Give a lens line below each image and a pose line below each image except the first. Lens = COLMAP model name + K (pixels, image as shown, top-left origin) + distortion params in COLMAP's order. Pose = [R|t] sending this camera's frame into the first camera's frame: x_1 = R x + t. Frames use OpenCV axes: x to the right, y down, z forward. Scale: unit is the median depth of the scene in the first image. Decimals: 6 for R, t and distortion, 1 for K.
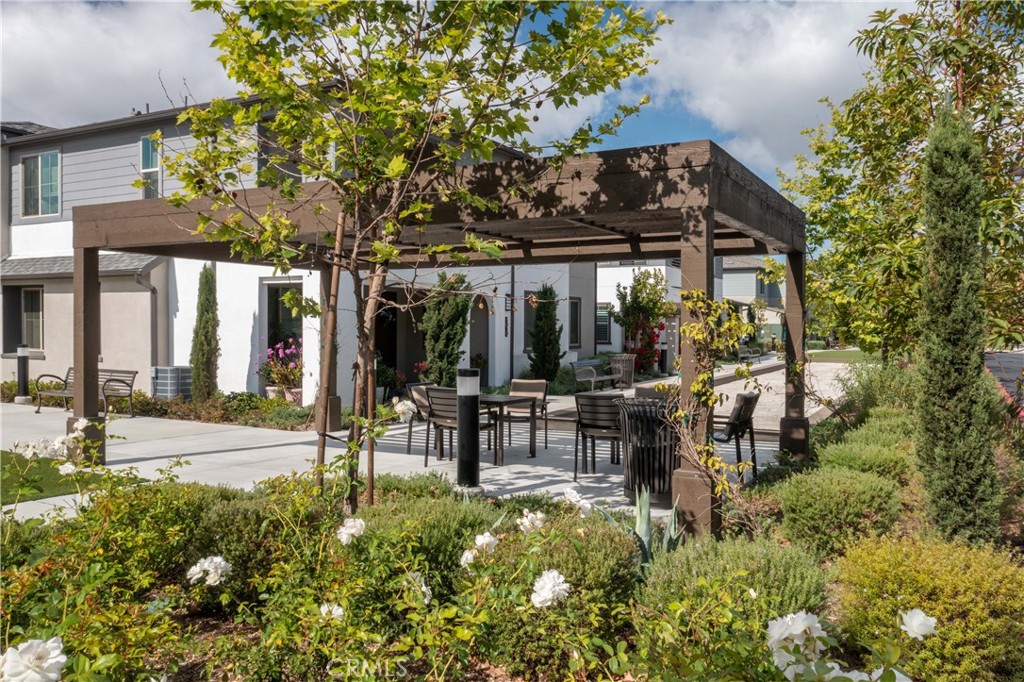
lens RADIAL K [[820.1, 0, 511.2], [0, 820.1, 329.4], [0, 0, 1]] dist [-0.007187, 0.001931]
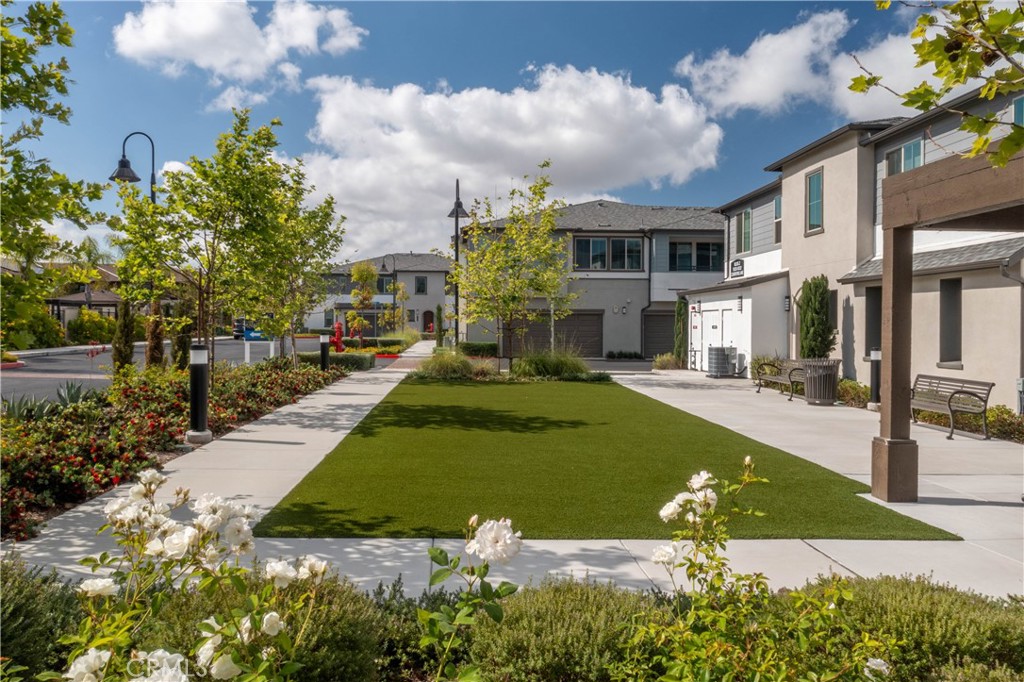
lens RADIAL K [[820.1, 0, 511.2], [0, 820.1, 329.4], [0, 0, 1]] dist [-0.007187, 0.001931]
pose [[0.531708, 0.001851, -0.846925, -0.022300], [-0.008341, 0.999961, -0.003051, 0.003996], [0.846886, 0.008687, 0.531703, 0.144073]]
